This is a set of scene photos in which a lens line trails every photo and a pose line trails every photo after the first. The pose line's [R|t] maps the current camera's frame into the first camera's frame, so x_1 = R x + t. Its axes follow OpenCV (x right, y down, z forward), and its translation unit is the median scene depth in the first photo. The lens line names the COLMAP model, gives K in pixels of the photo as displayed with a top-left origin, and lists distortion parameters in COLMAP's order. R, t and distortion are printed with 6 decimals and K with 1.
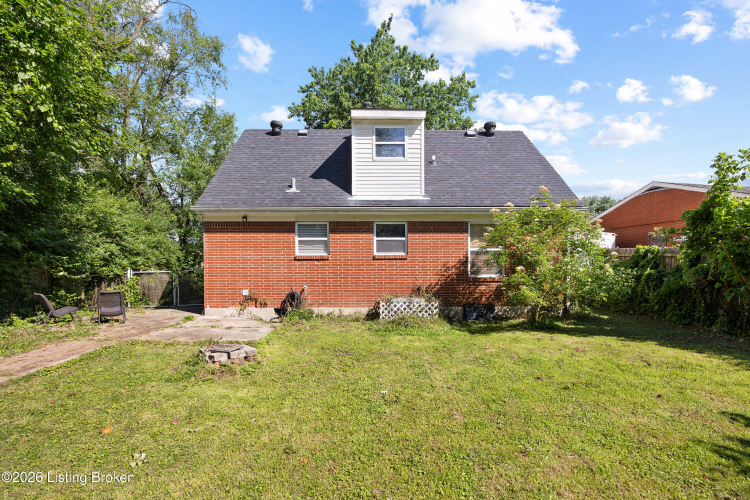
lens RADIAL K [[364.9, 0, 371.3], [0, 364.9, 273.8], [0, 0, 1]] dist [-0.015329, -0.000490]
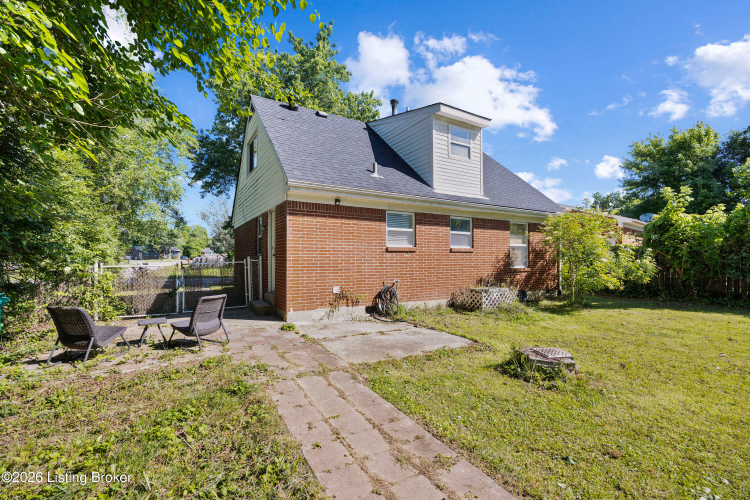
lens RADIAL K [[320.0, 0, 376.2], [0, 320.0, 258.0], [0, 0, 1]] dist [-0.022428, 0.002479]
pose [[0.871980, 0.003667, 0.489528, -0.621246], [0.007408, 0.999759, -0.020685, -0.005554], [-0.489486, 0.021663, 0.871742, 0.312847]]
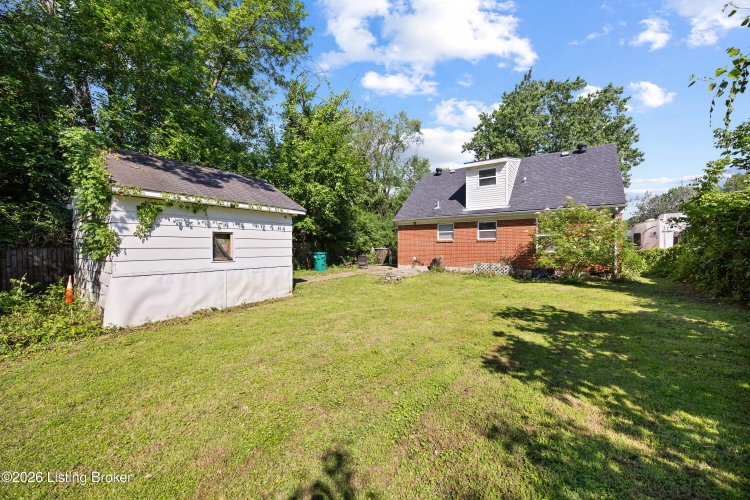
lens RADIAL K [[291.1, 0, 374.2], [0, 291.1, 248.7], [0, 0, 1]] dist [-0.002030, 0.000400]
pose [[0.803699, 0.004594, -0.595018, 0.463471], [-0.015829, 0.999781, -0.013661, 0.022354], [0.594825, 0.020398, 0.803597, -0.487829]]
